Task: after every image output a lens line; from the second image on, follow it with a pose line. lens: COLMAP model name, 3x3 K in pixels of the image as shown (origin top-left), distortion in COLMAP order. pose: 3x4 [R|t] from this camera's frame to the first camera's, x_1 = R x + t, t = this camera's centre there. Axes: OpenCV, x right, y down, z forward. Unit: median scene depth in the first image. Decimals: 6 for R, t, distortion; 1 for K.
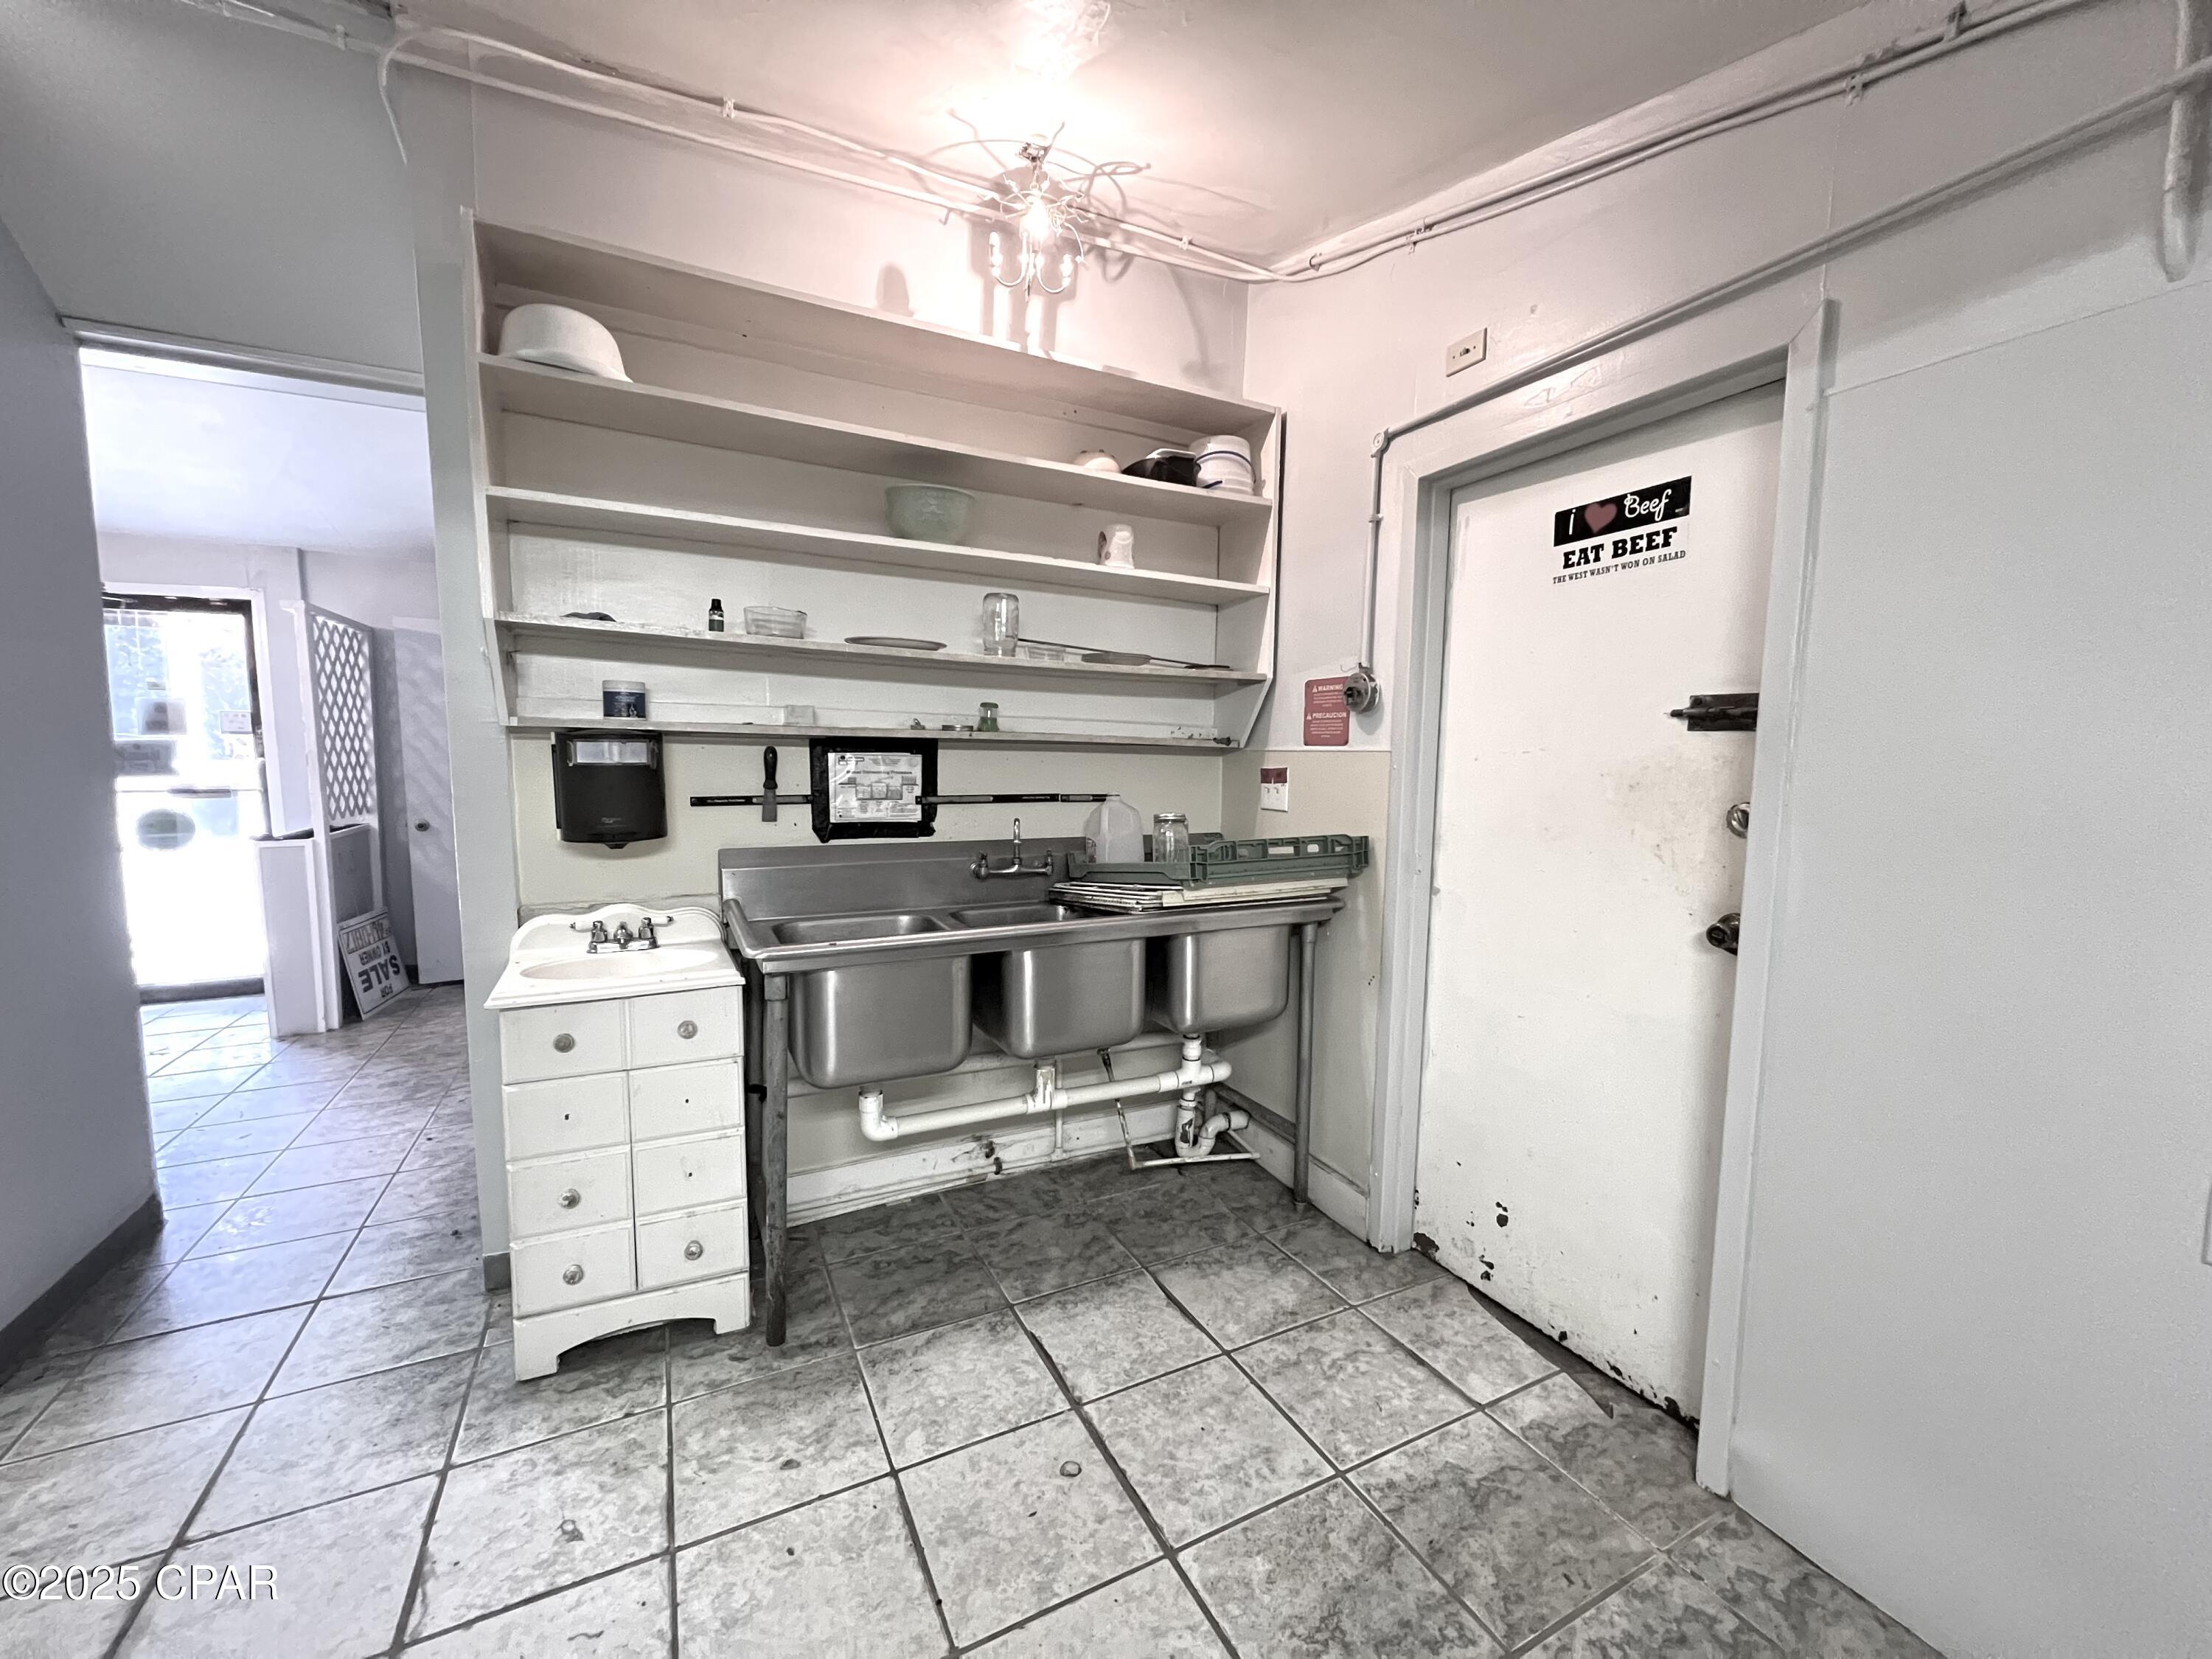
lens RADIAL K [[875.7, 0, 1110.4], [0, 875.7, 851.3], [0, 0, 1]] dist [0.008725, 0.000104]
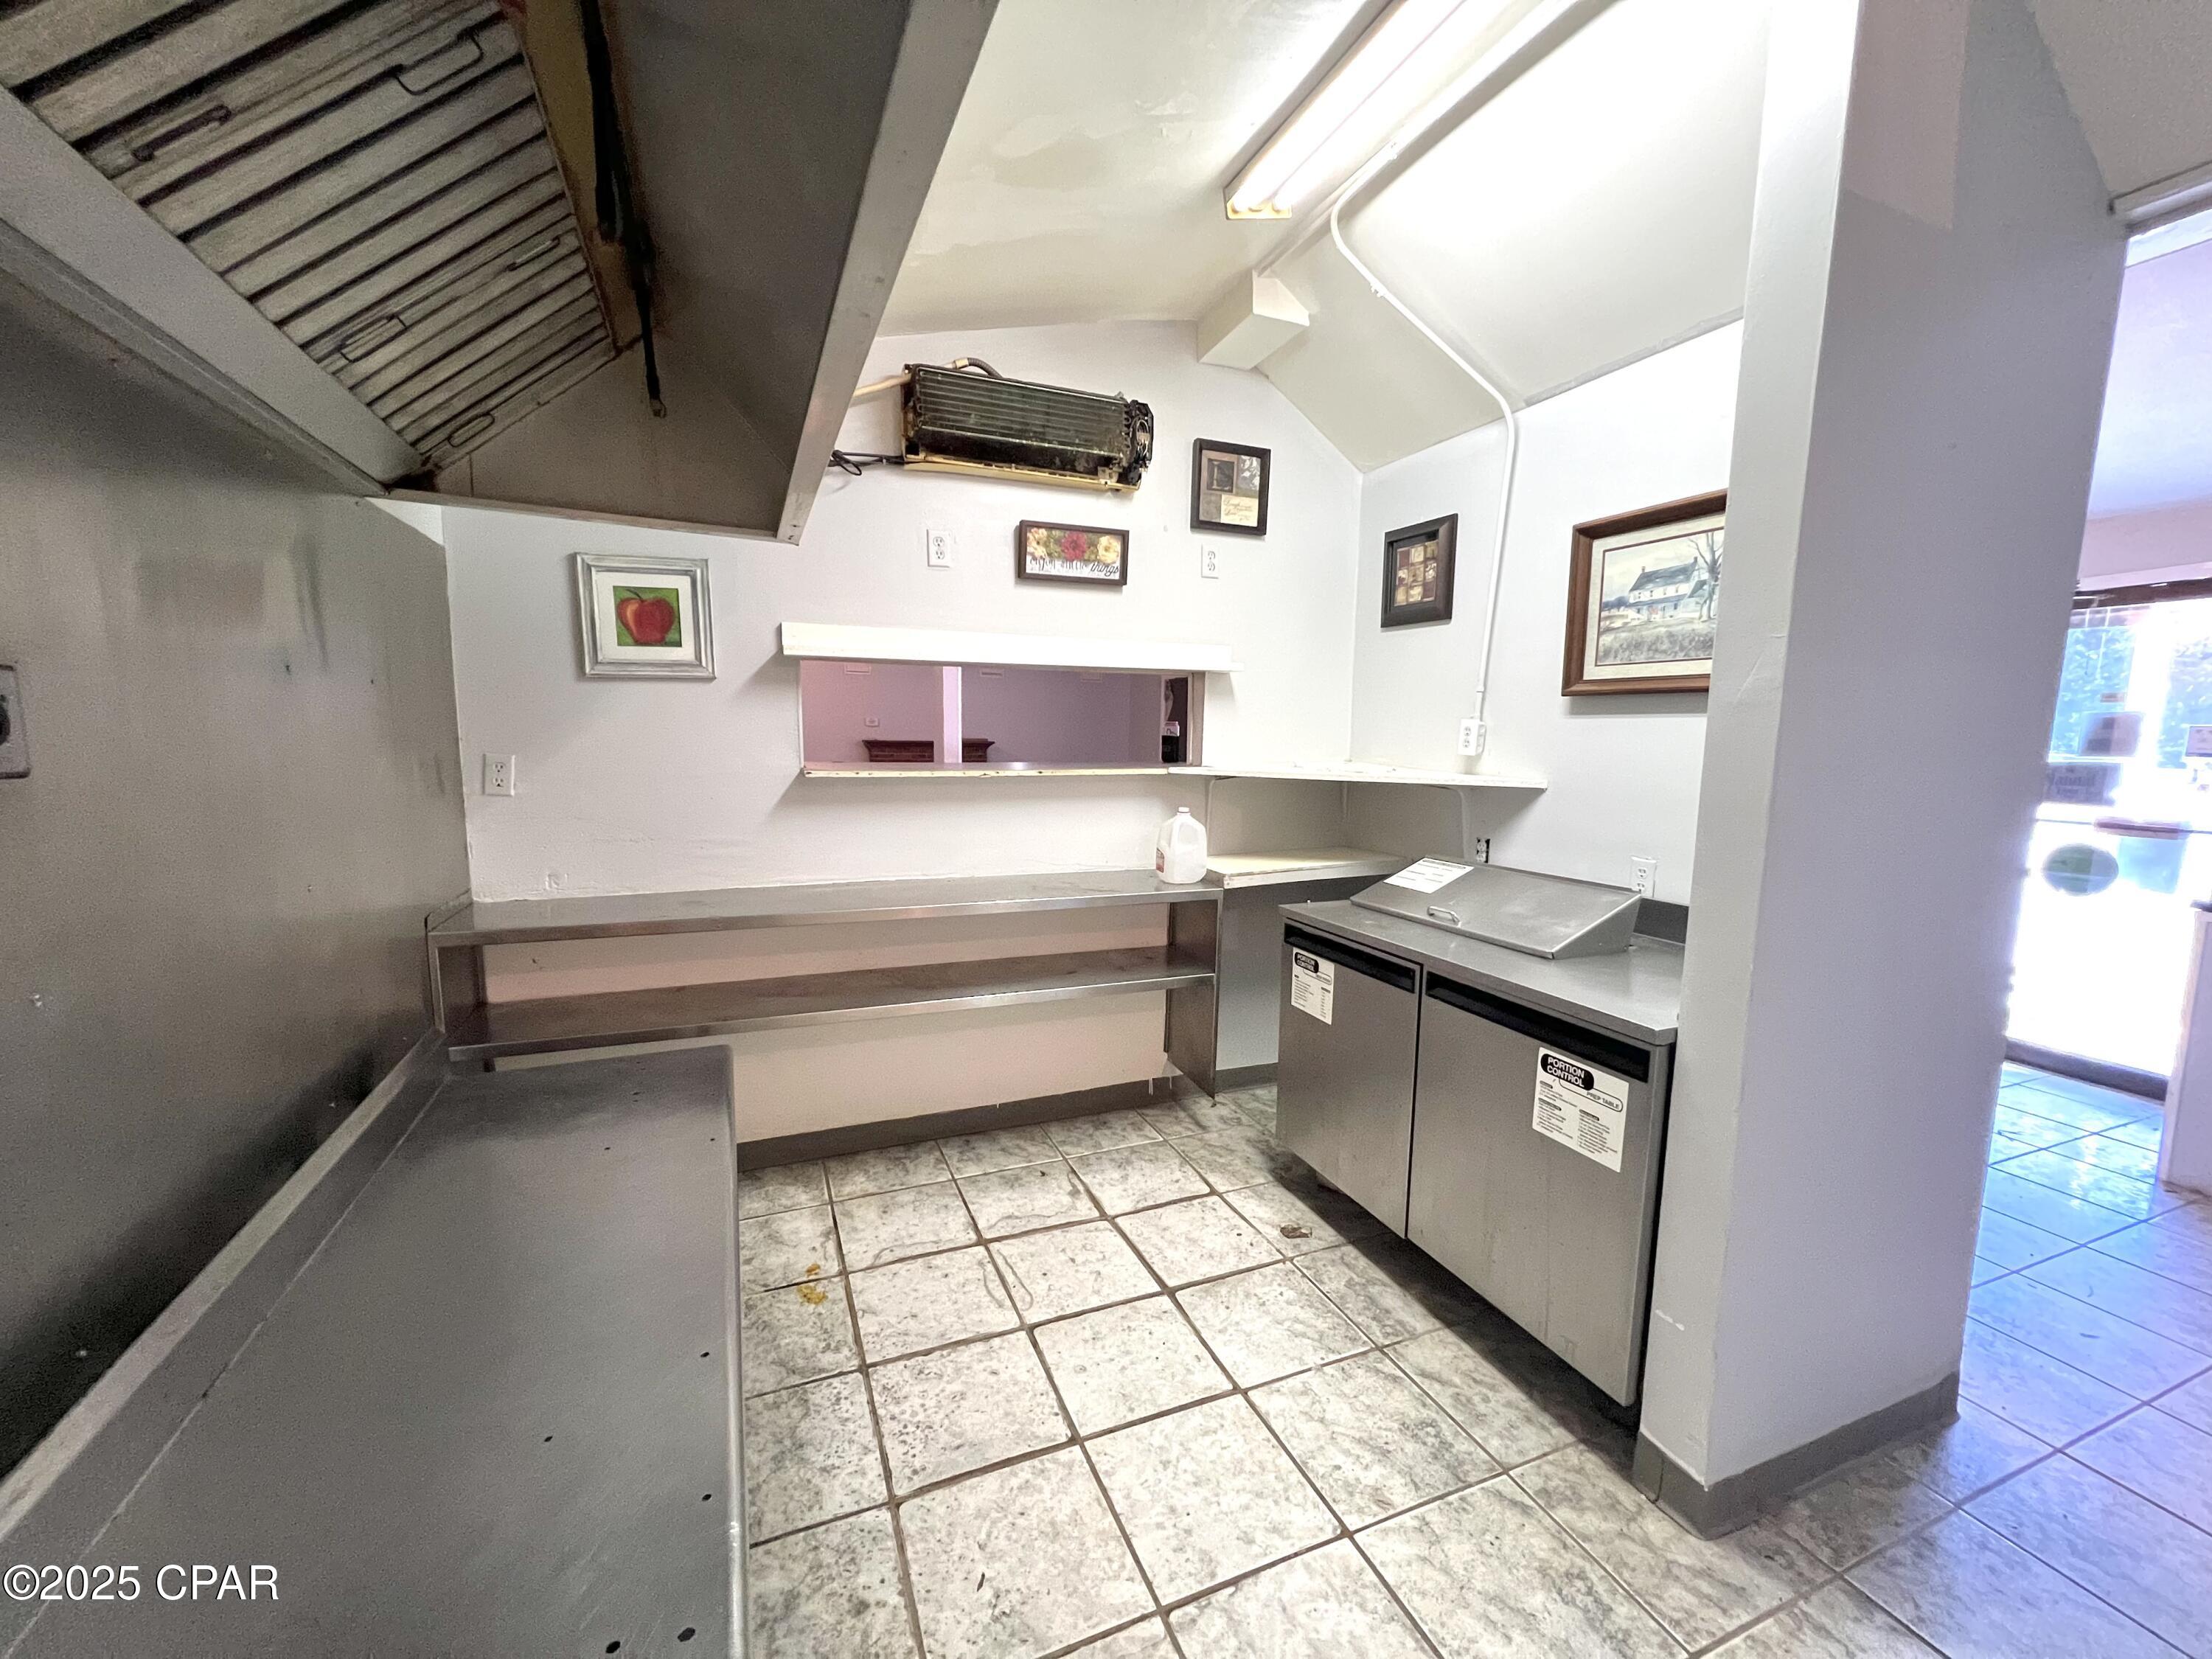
lens RADIAL K [[883.9, 0, 1106.0], [0, 883.9, 829.5], [0, 0, 1]] dist [0.001602, -0.000073]
pose [[-0.084395, 0.086272, -0.992691, -0.178398], [-0.133000, 0.986355, 0.097028, -0.020999], [0.987516, 0.140217, -0.071769, 0.159788]]
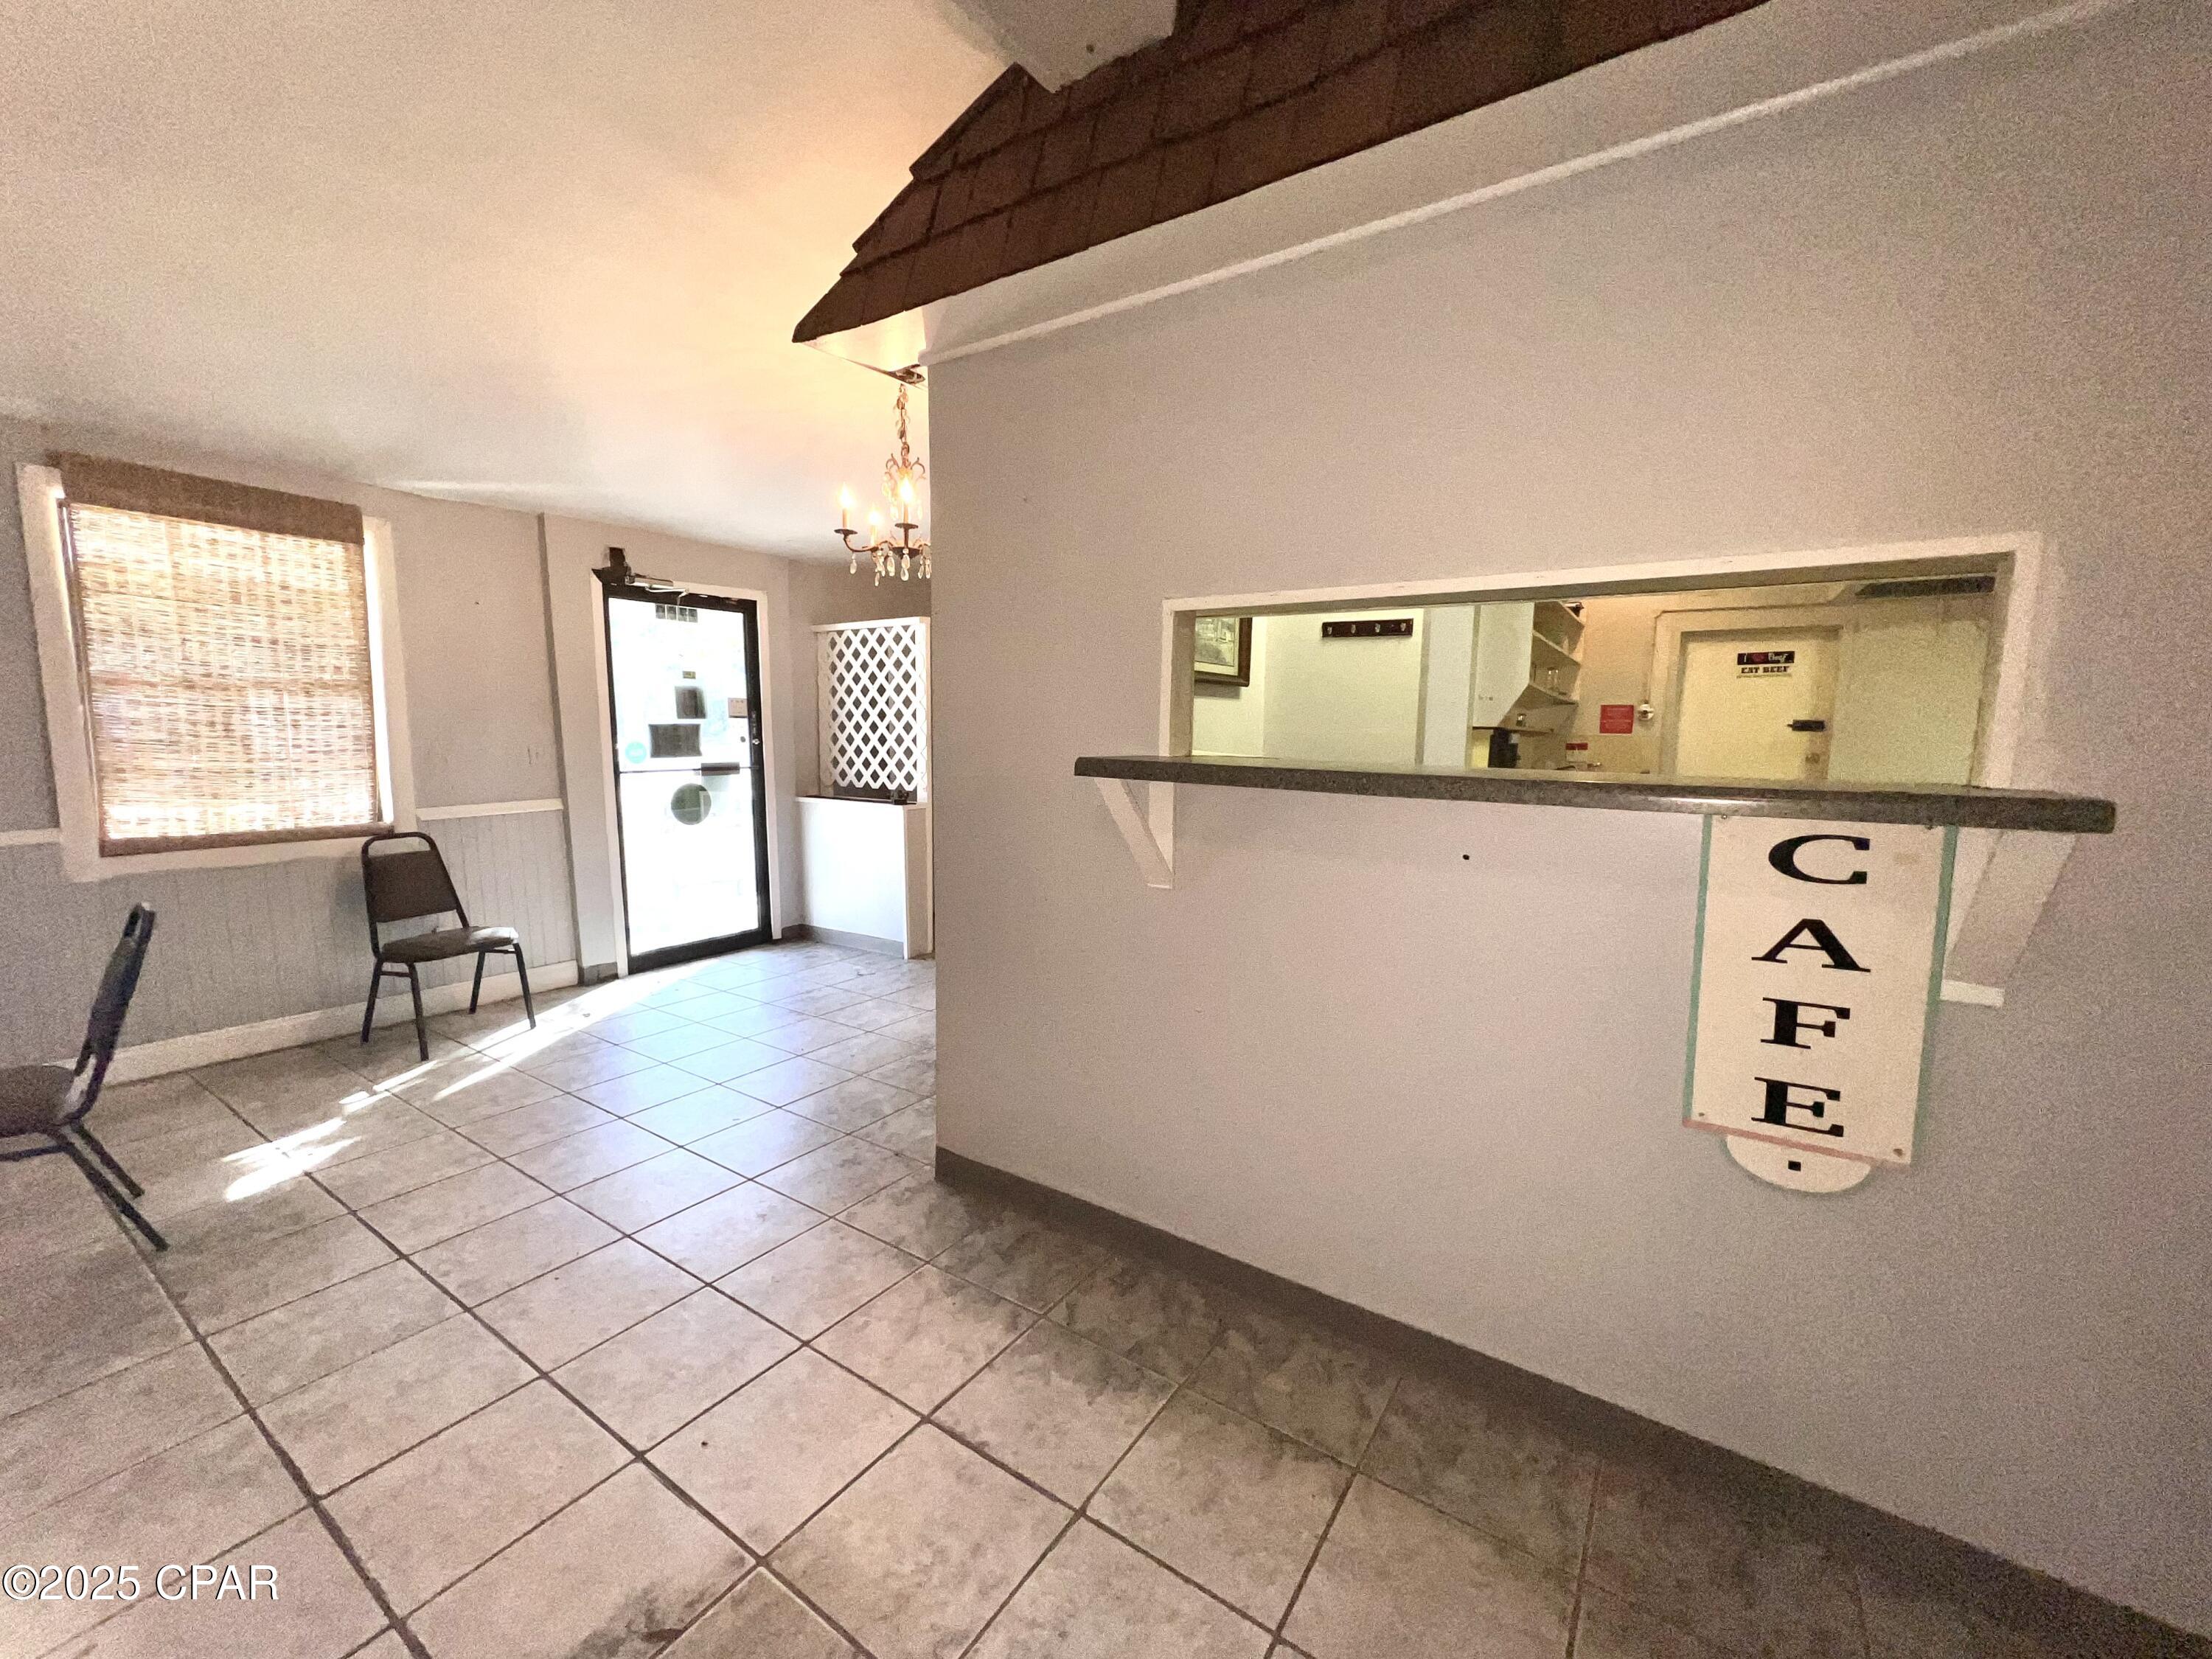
lens RADIAL K [[888.9, 0, 1105.2], [0, 888.9, 836.3], [0, 0, 1]] dist [-0.000327, -0.000044]
pose [[0.876185, -0.057119, 0.478579, -1.253353], [0.048202, 0.998359, 0.030905, 0.007835], [-0.479559, -0.004010, 0.877500, -0.251012]]
